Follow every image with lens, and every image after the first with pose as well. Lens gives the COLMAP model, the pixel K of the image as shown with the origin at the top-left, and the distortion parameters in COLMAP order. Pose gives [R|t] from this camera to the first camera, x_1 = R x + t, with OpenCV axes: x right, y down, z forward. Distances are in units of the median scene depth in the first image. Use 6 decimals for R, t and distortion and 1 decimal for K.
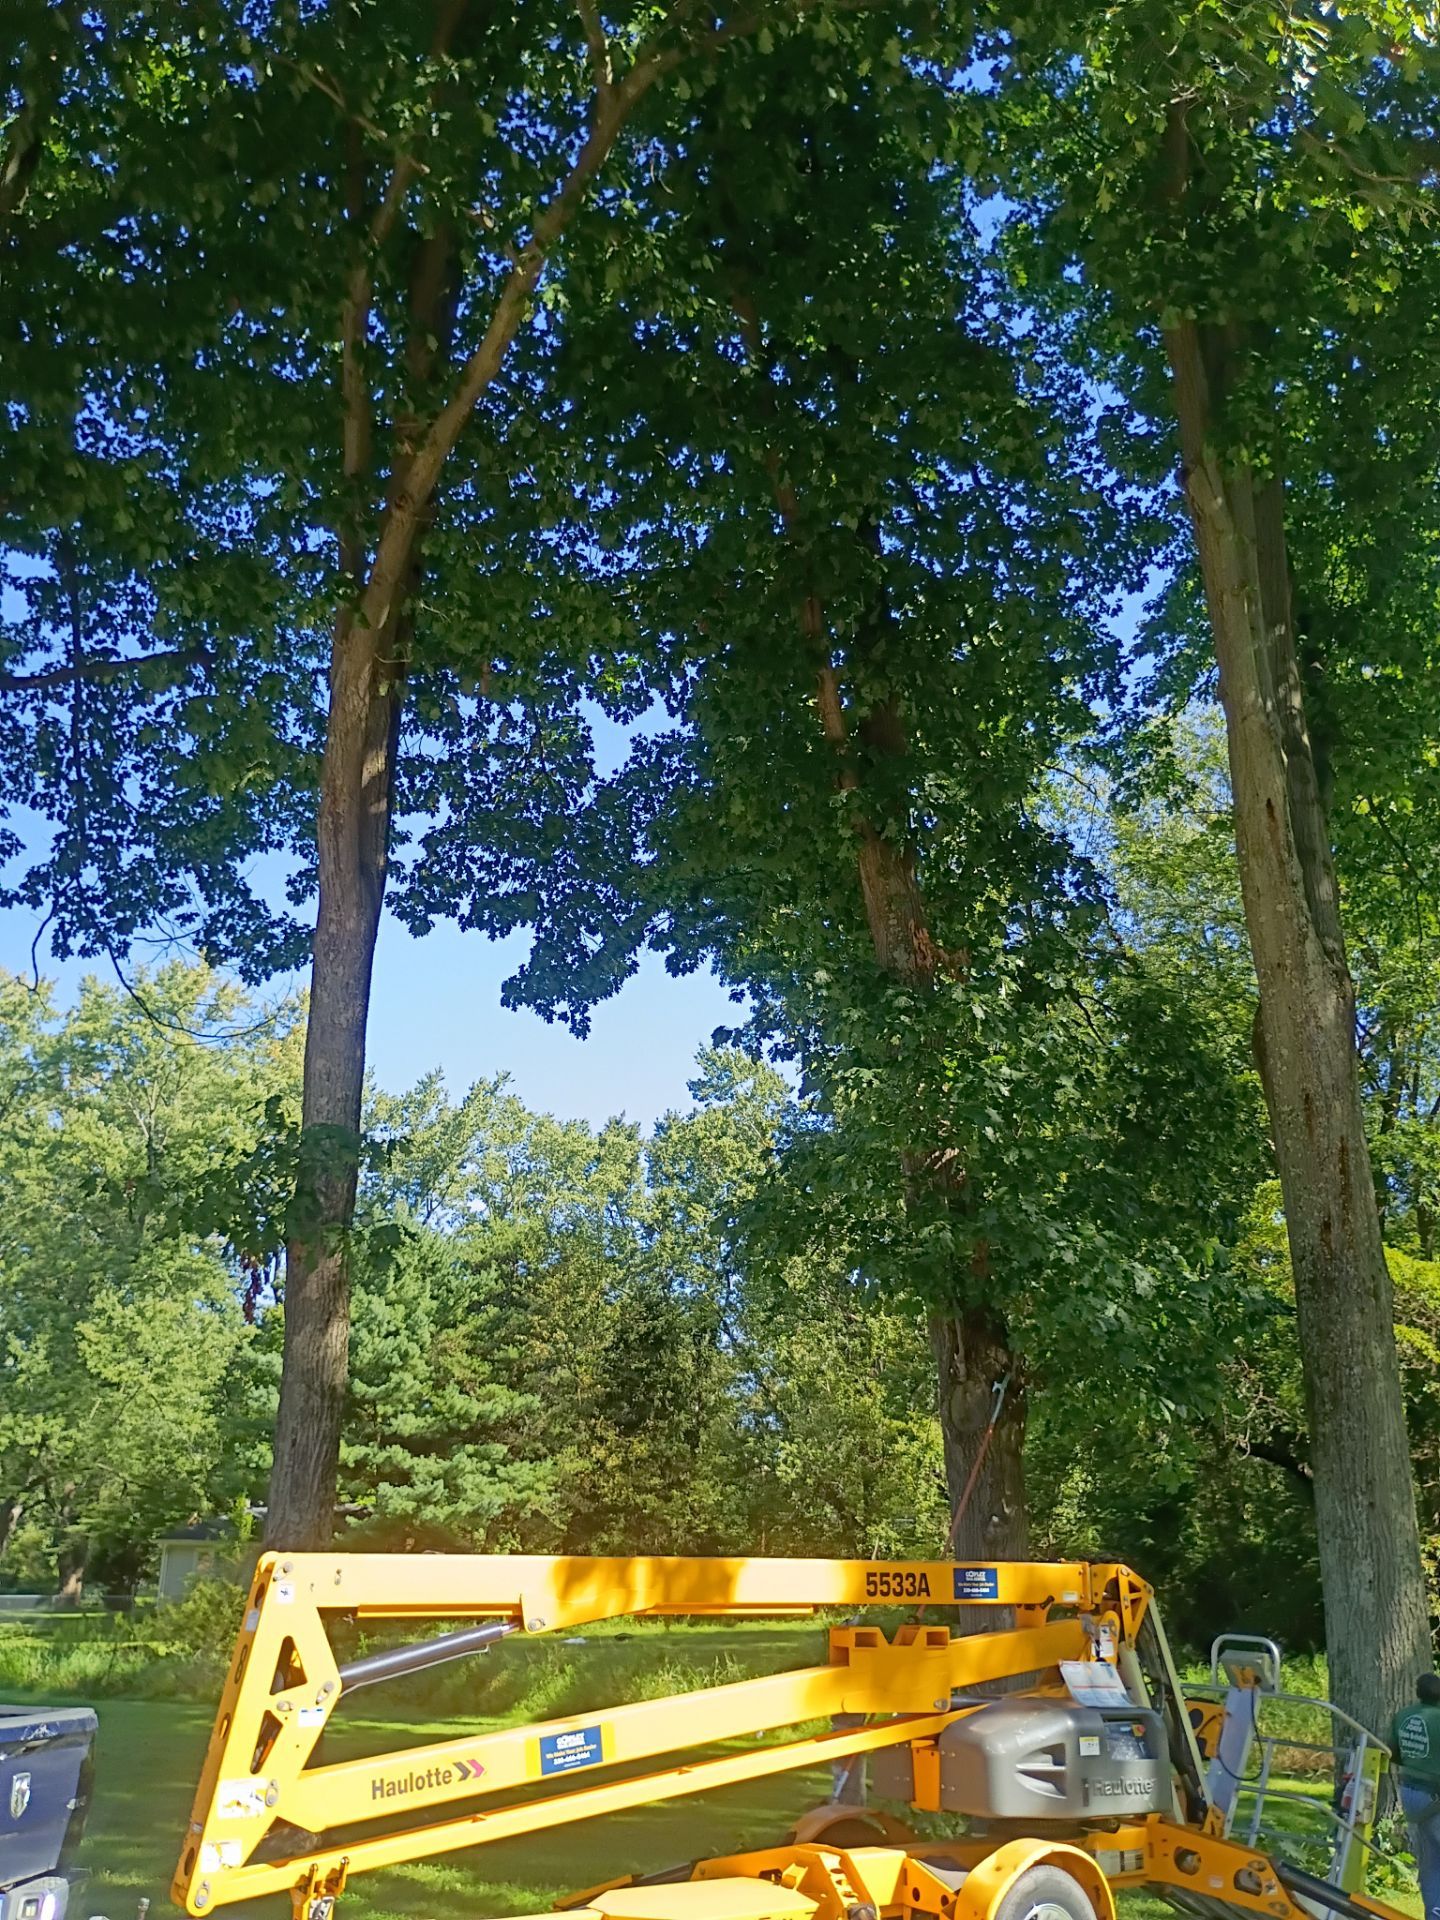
lens RADIAL K [[1670.5, 0, 705.7], [0, 1670.5, 966.0], [0, 0, 1]] dist [0.058470, -0.080471]
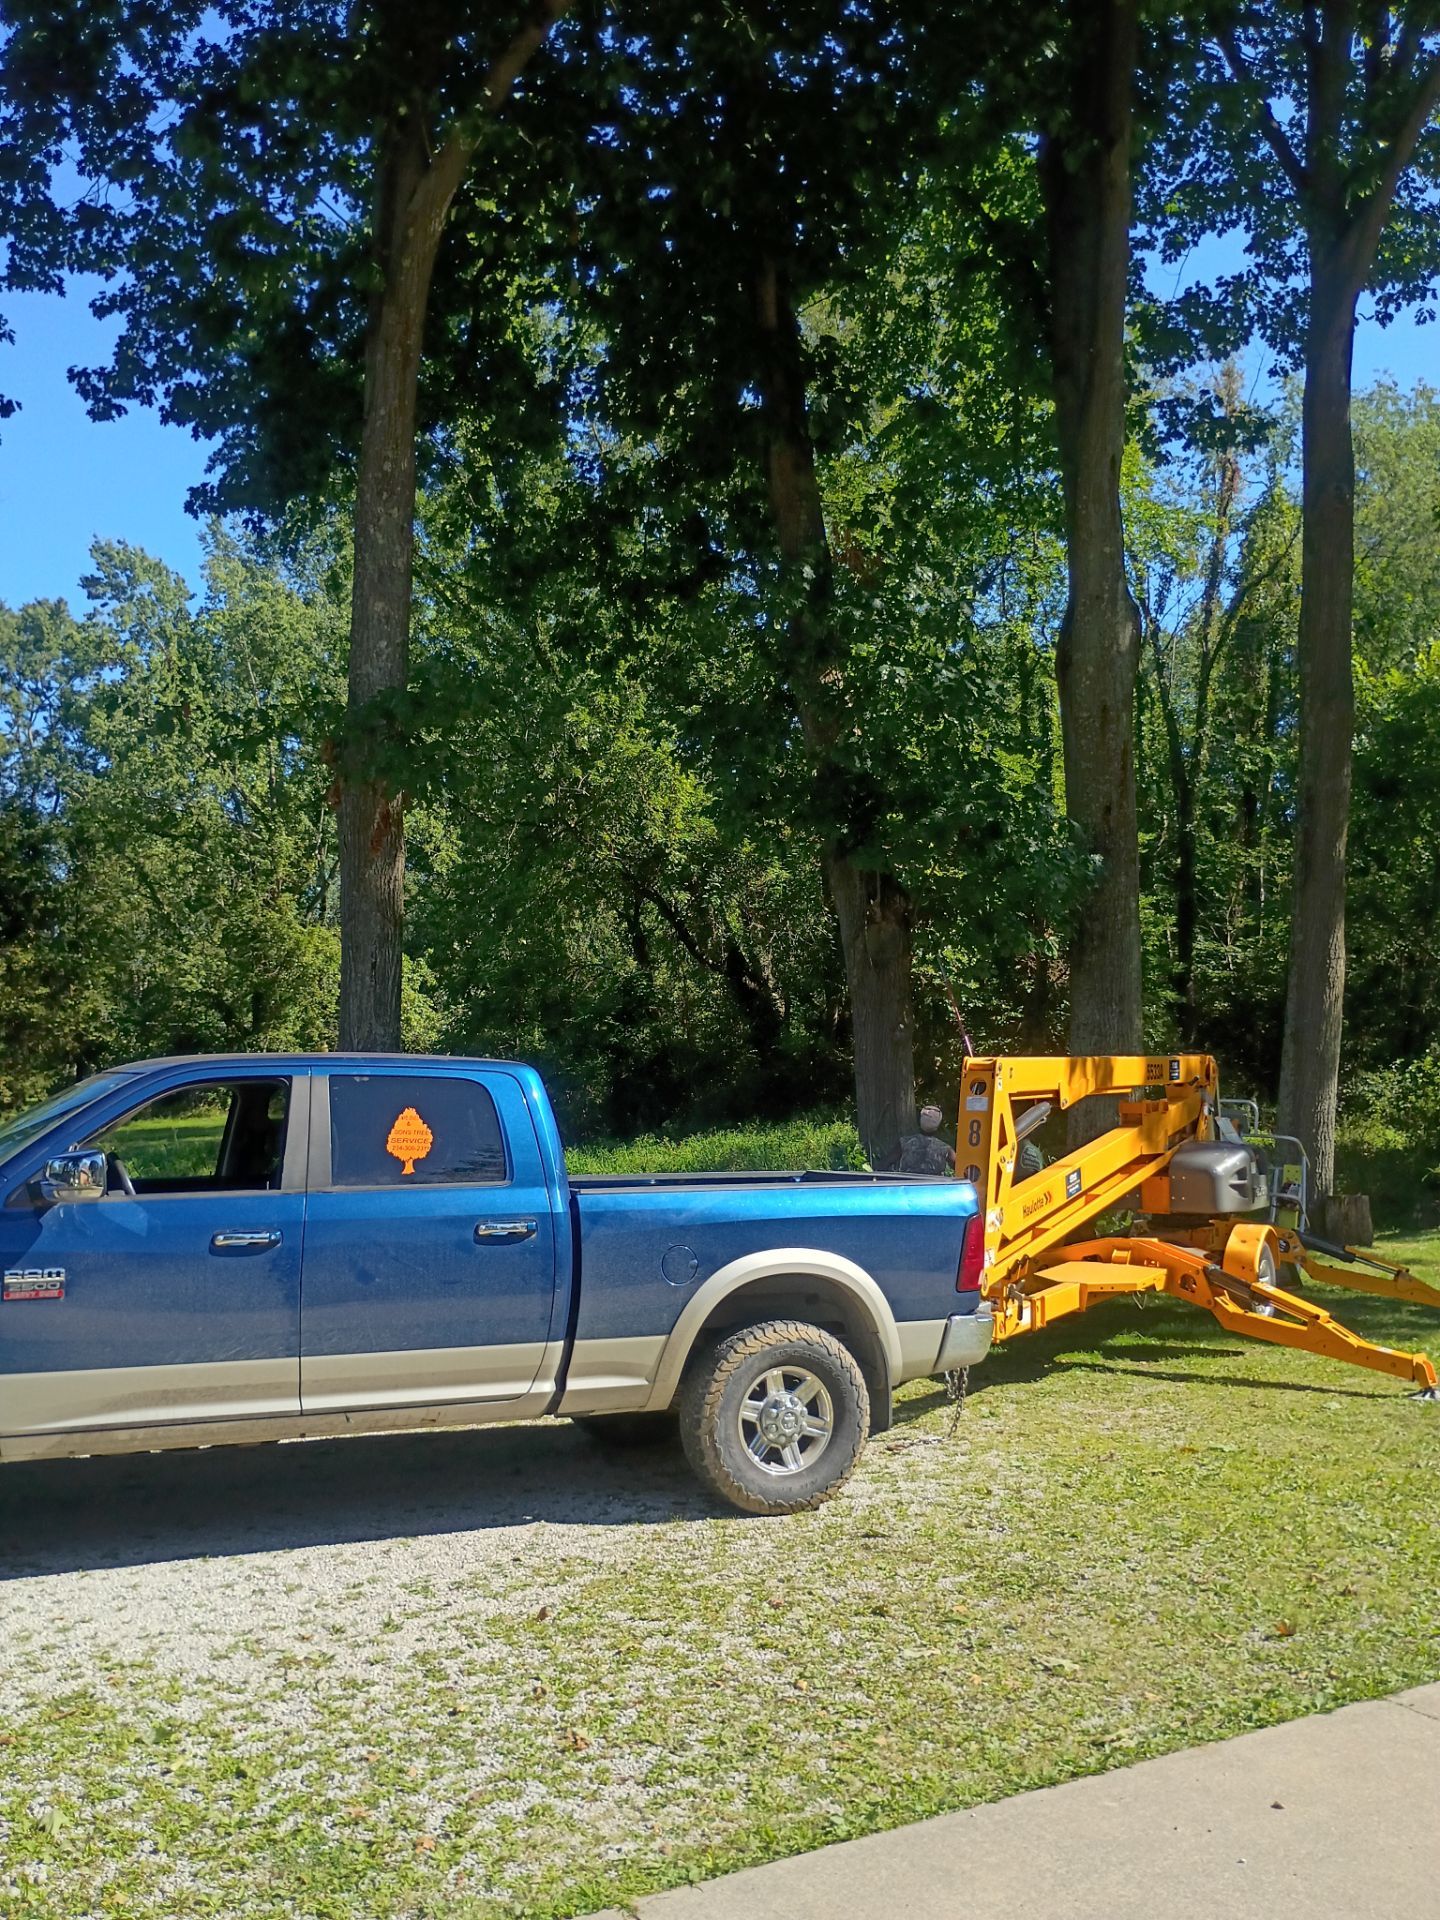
lens RADIAL K [[1670.5, 0, 731.3], [0, 1670.5, 985.9], [0, 0, 1]] dist [0.058470, -0.080471]
pose [[0.892527, 0.002086, 0.450989, -0.114374], [-0.133456, 0.956426, 0.259691, -0.002991], [-0.430795, -0.291968, 0.853914, -0.004944]]
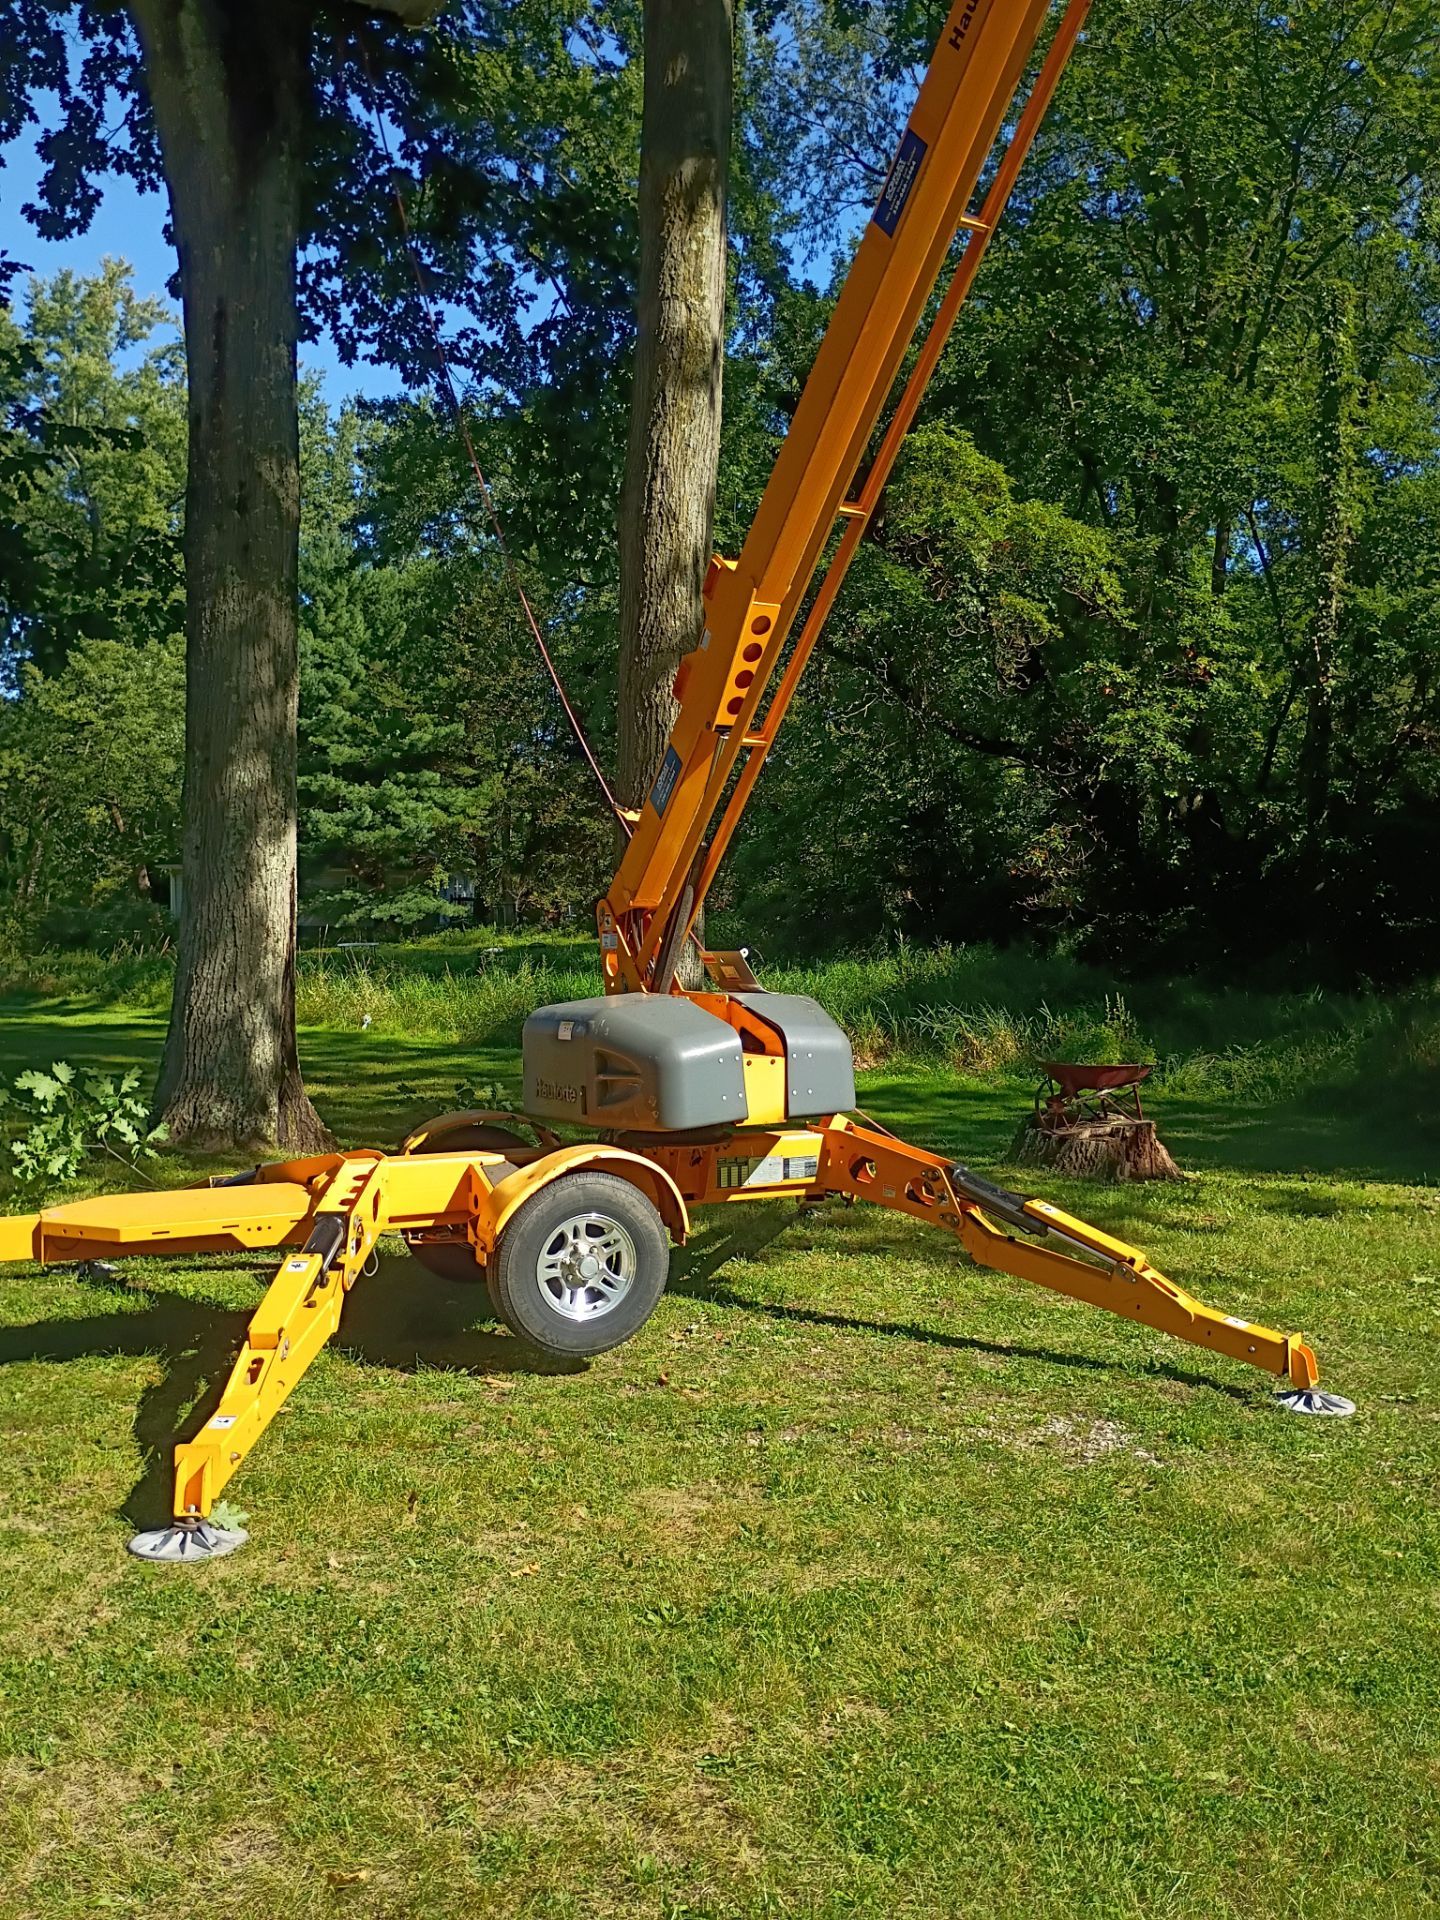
lens RADIAL K [[1670.5, 0, 711.8], [0, 1670.5, 968.8], [0, 0, 1]] dist [0.058470, -0.080471]
pose [[0.991422, -0.006822, -0.130523, 0.169188], [0.055733, 0.925360, 0.374969, 0.026660], [0.118223, -0.379027, 0.917803, 0.052440]]
